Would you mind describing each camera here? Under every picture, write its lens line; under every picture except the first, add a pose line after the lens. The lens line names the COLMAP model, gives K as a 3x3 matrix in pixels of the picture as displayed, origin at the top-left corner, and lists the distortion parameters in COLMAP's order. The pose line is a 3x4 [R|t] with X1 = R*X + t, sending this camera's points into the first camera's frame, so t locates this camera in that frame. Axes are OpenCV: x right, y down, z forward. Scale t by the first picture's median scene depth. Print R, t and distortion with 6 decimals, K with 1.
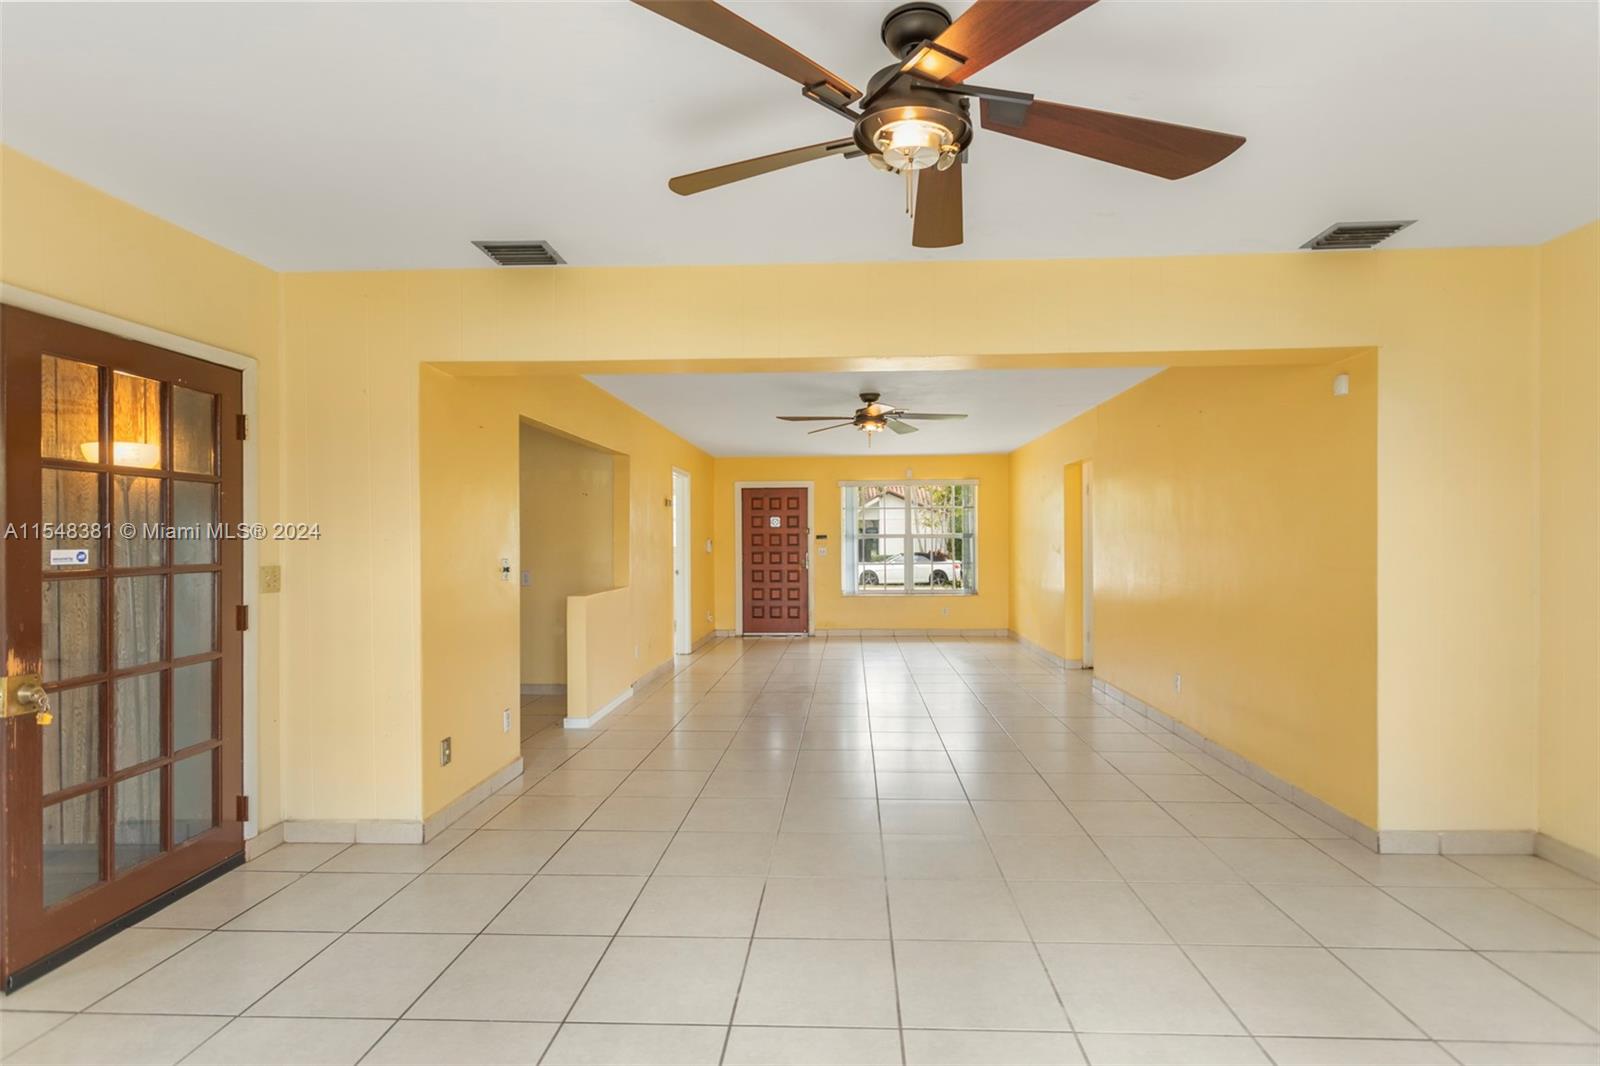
lens RADIAL K [[767.7, 0, 799.5], [0, 767.7, 535.5], [0, 0, 1]] dist [0.004089, 0.001025]
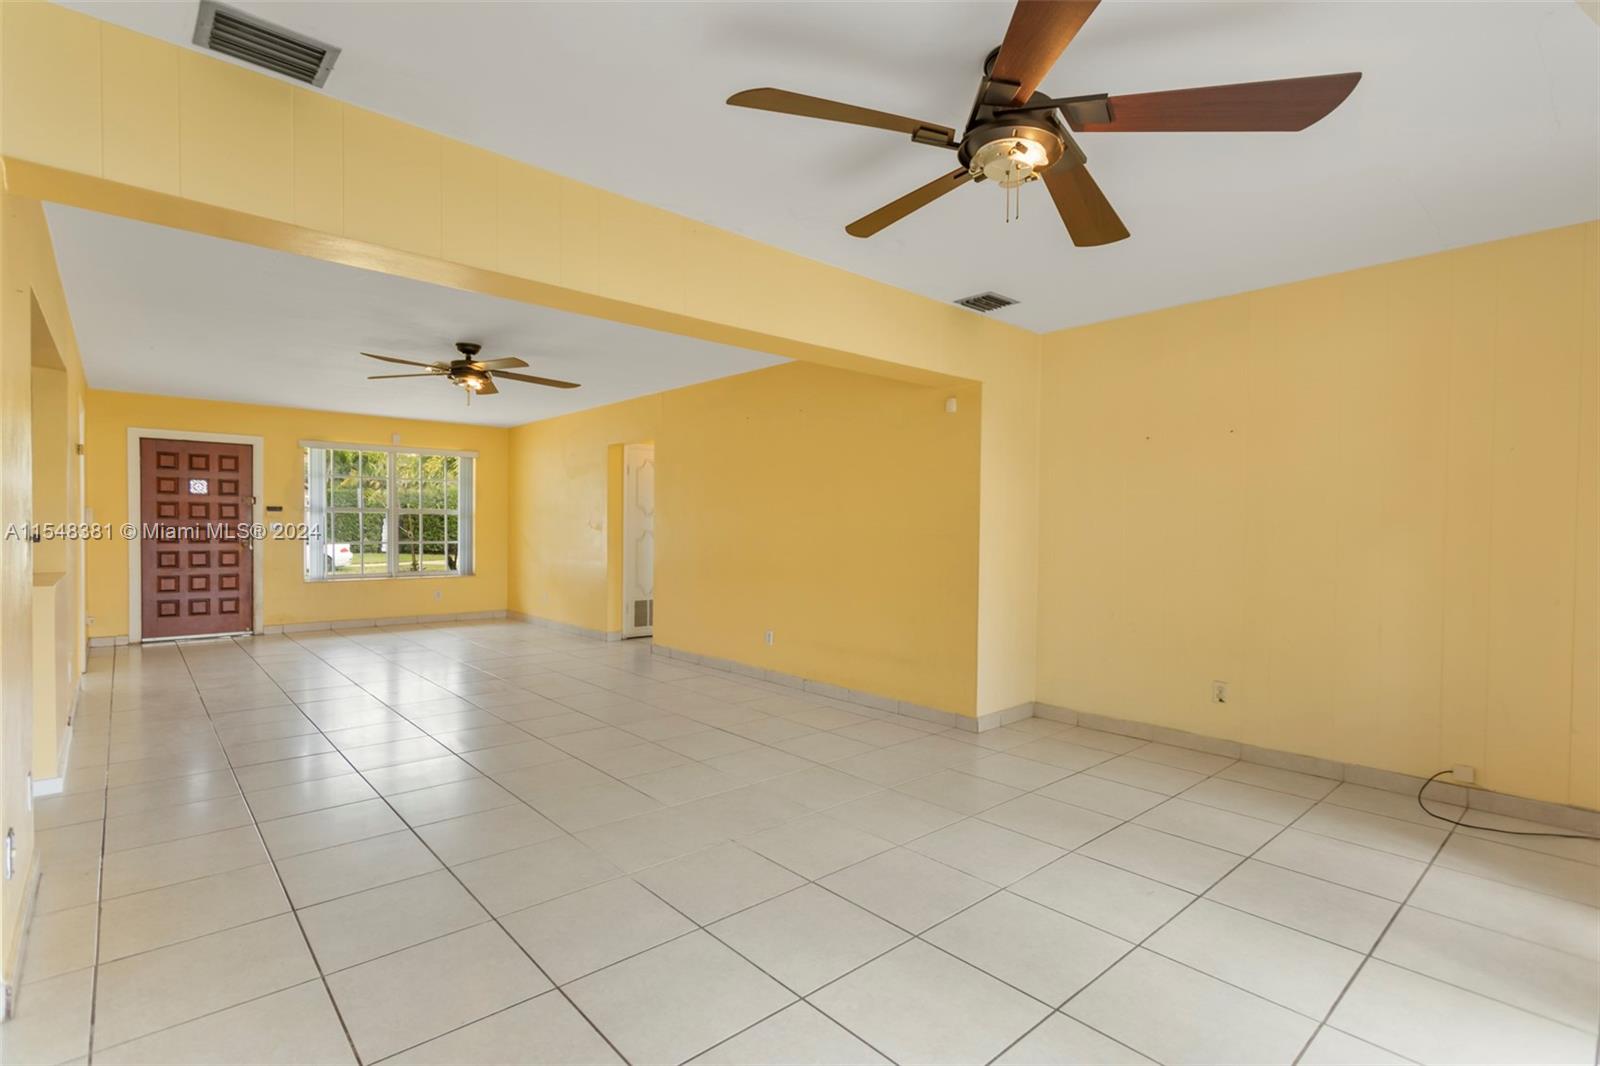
lens RADIAL K [[767.7, 0, 791.9], [0, 767.7, 536.8], [0, 0, 1]] dist [0.004089, 0.001025]
pose [[0.717745, 0.003926, 0.696295, -0.139439], [-0.020339, 0.999676, 0.015329, 0.007879], [-0.696009, -0.025164, 0.717592, 0.059520]]
